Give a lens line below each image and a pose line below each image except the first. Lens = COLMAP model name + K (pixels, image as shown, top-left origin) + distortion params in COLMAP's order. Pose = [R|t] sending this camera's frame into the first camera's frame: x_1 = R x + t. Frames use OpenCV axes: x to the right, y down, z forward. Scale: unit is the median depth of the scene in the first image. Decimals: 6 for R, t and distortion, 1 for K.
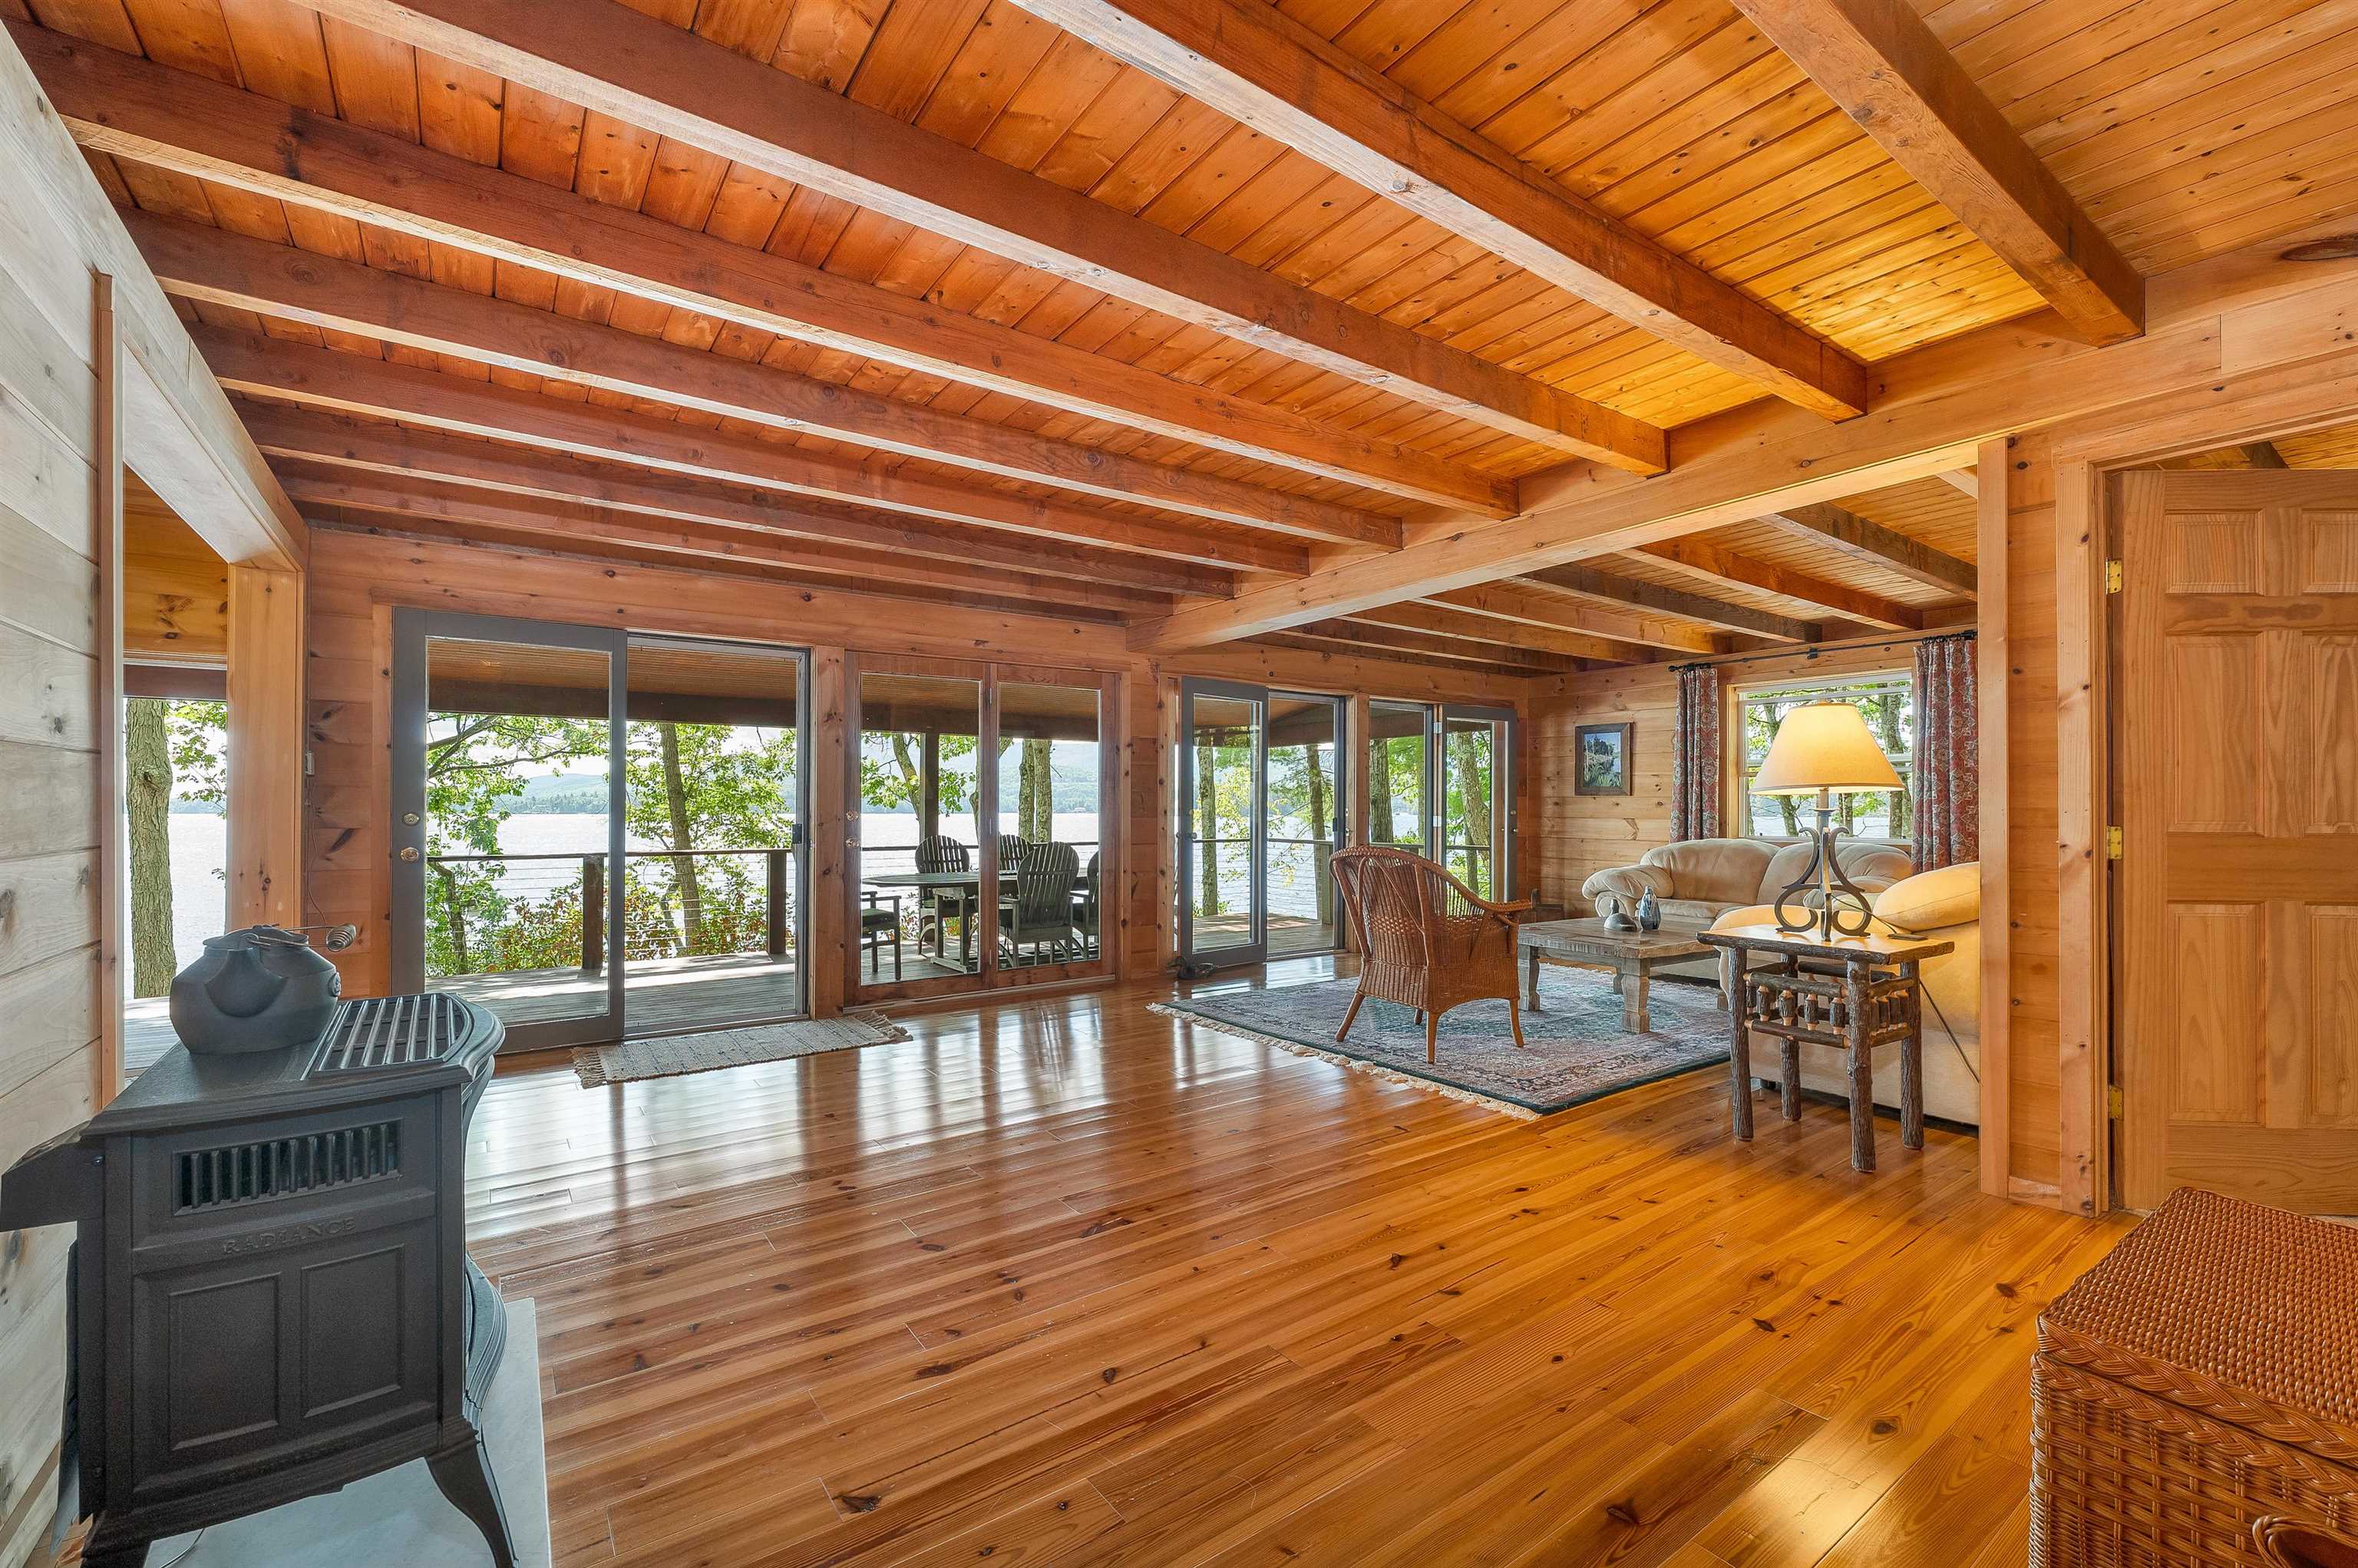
lens RADIAL K [[958.2, 0, 1178.1], [0, 958.2, 801.6], [0, 0, 1]] dist [0.000246, 0.000089]
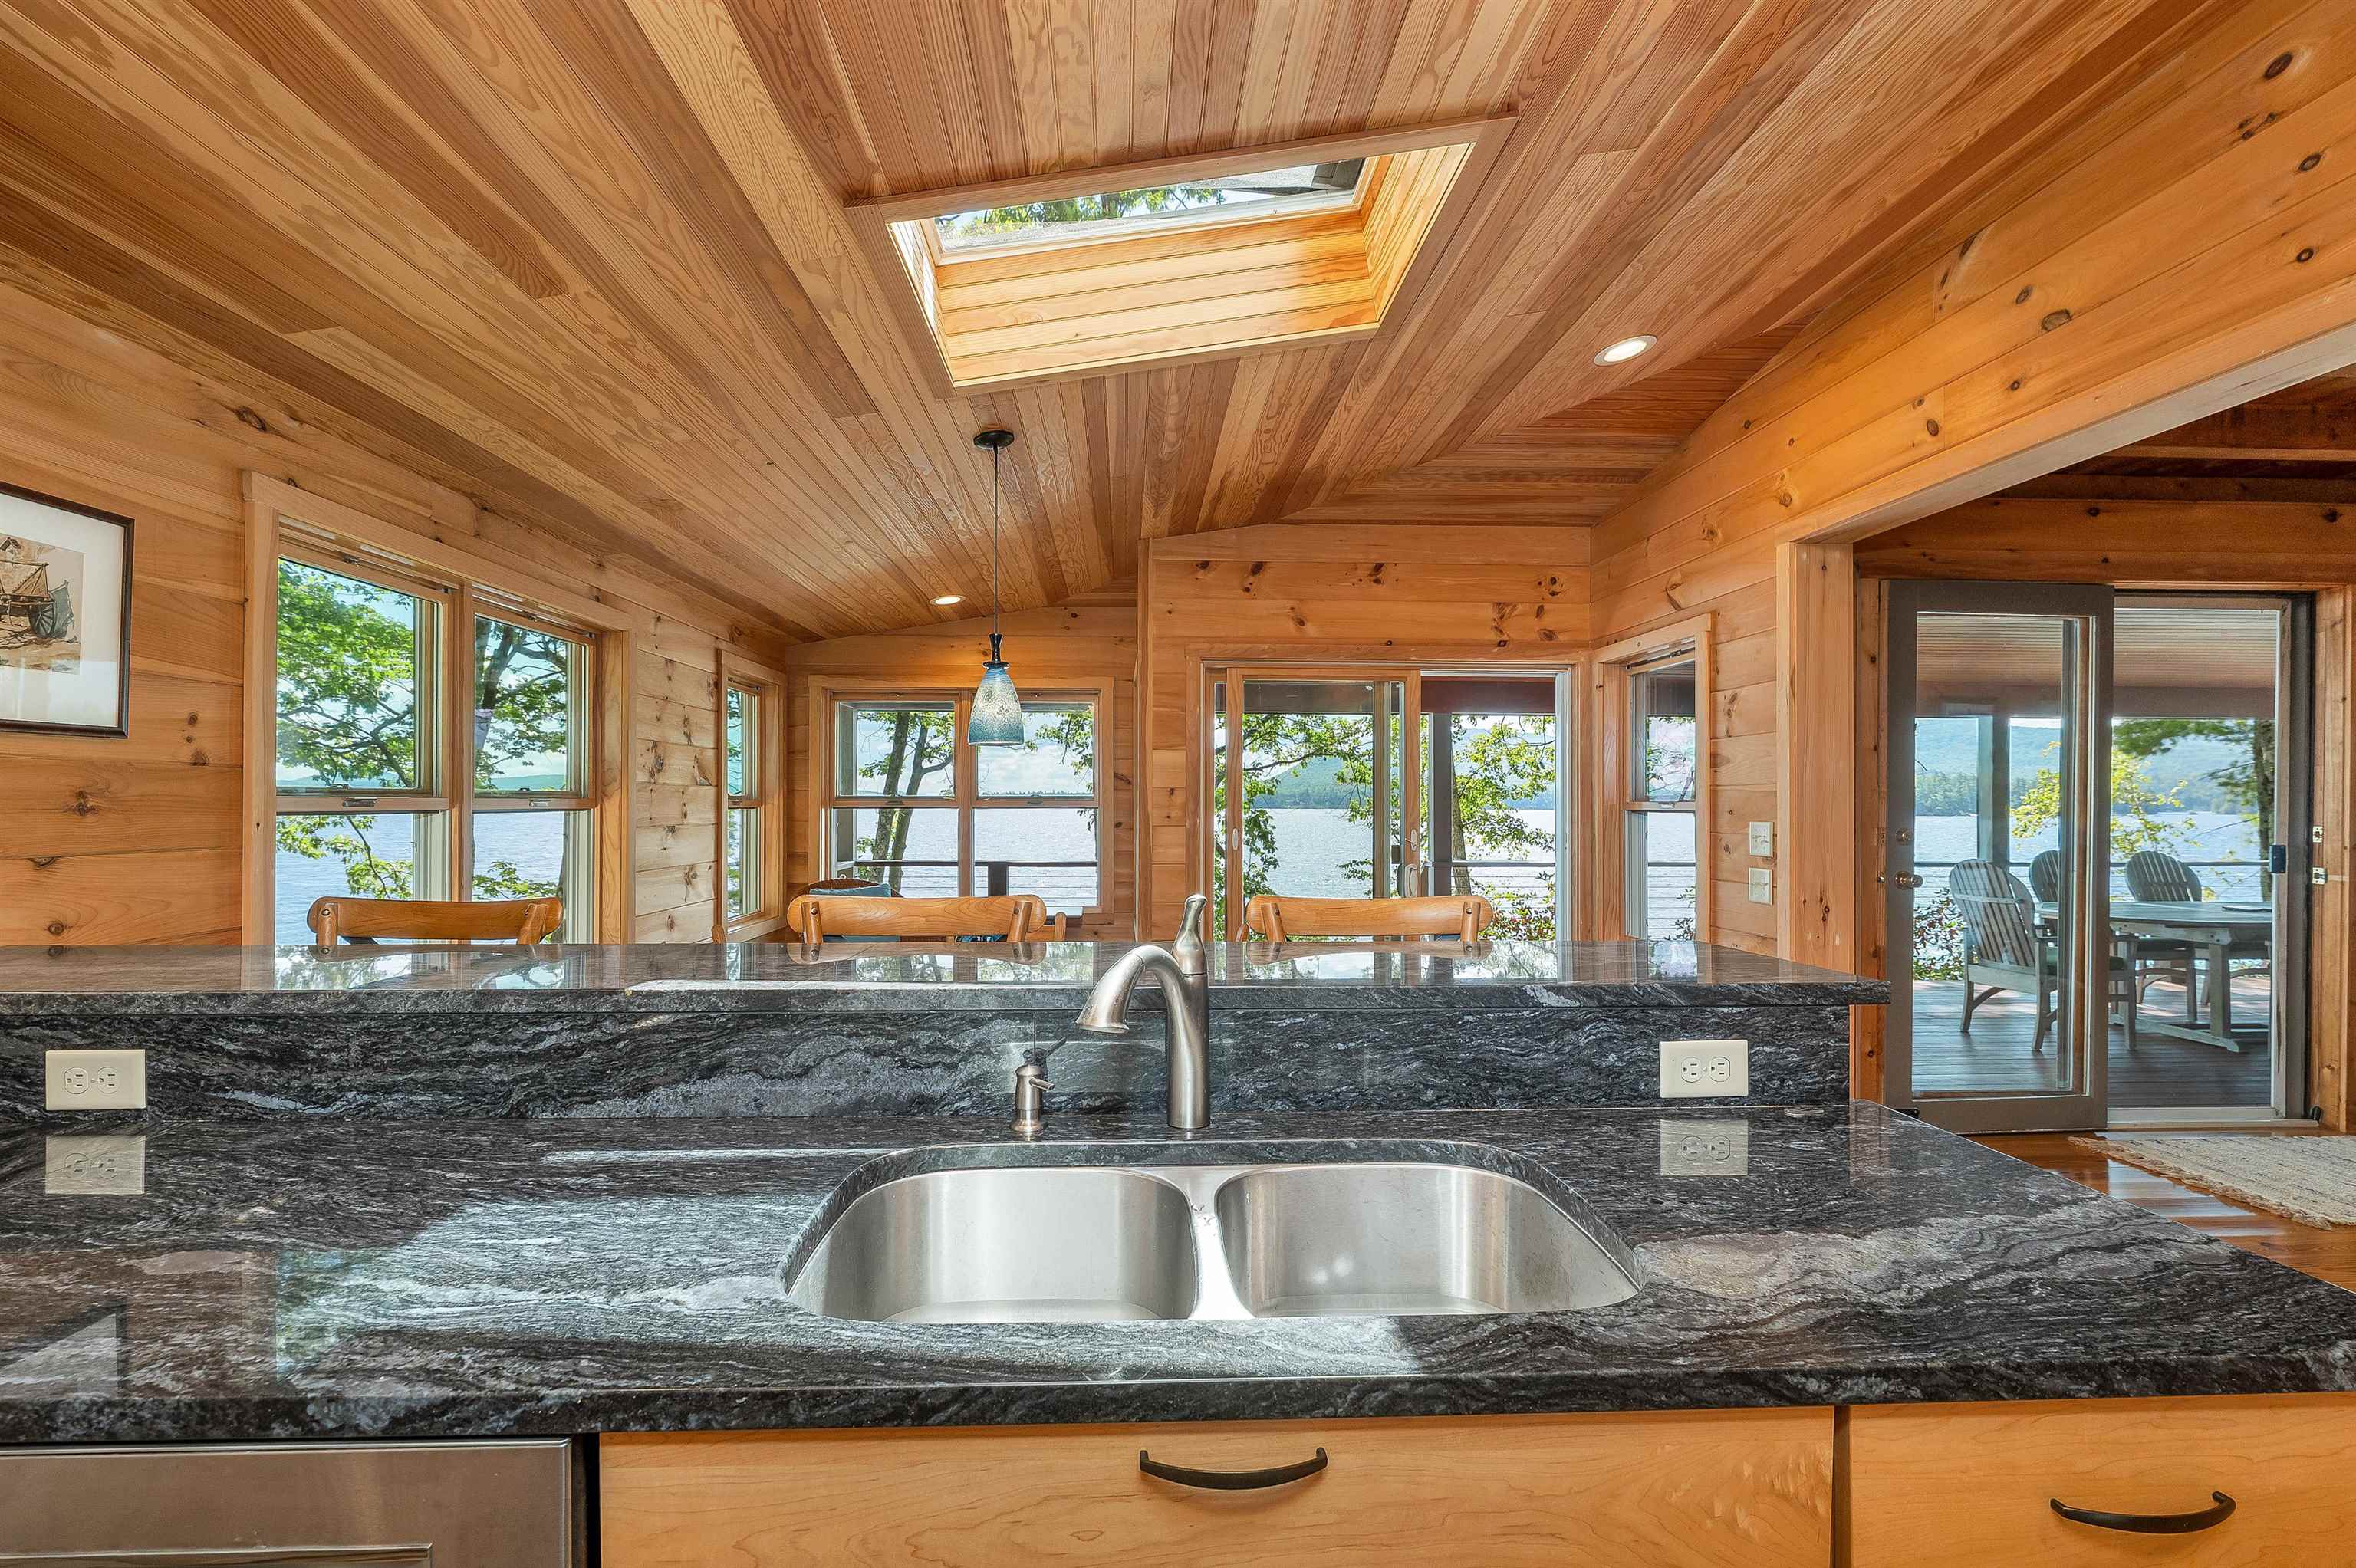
lens RADIAL K [[999.1, 0, 1166.5], [0, 999.1, 800.3], [0, 0, 1]] dist [-0.003480, 0.000183]
pose [[0.832861, 0.002435, -0.553476, -0.463120], [-0.001944, 0.999997, 0.001475, -0.007033], [0.553478, -0.000152, 0.832864, -0.030154]]
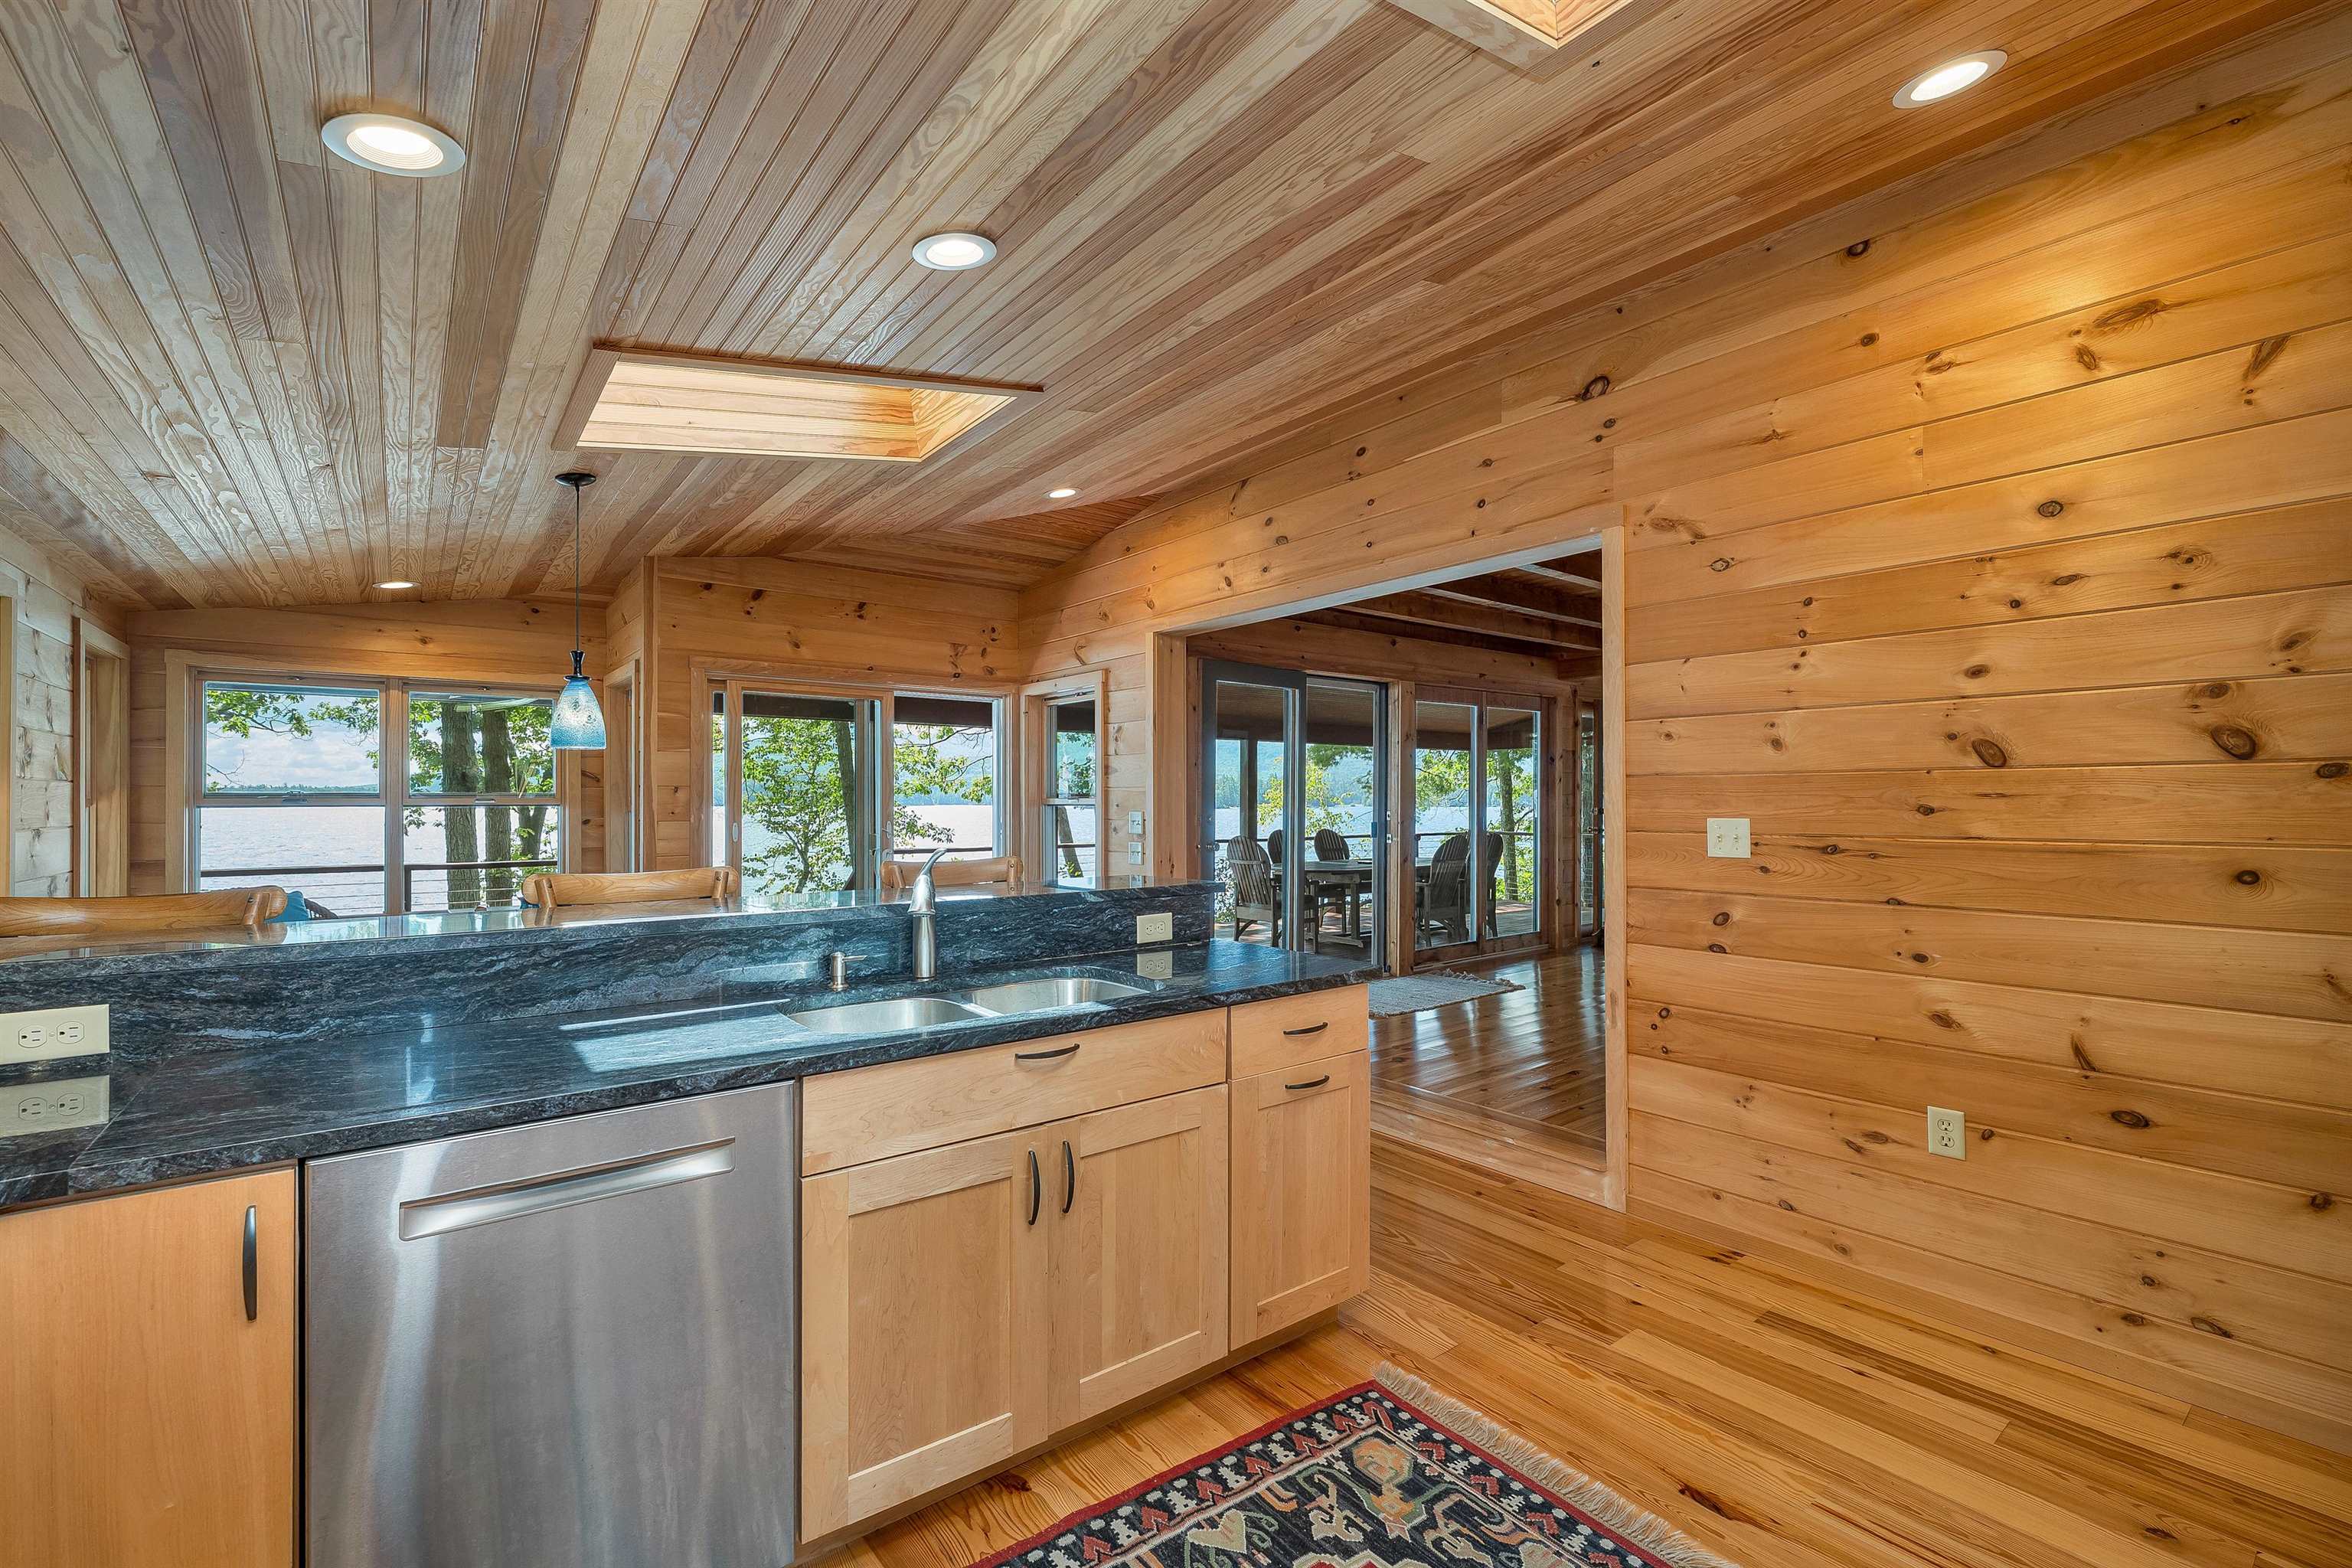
lens RADIAL K [[997.5, 0, 1164.6], [0, 997.5, 800.3], [0, 0, 1]] dist [-0.003480, 0.000183]
pose [[0.999620, 0.001941, 0.027491, -0.489059], [-0.002056, 0.999989, 0.004173, -0.007660], [-0.027483, -0.004228, 0.999613, -0.201177]]
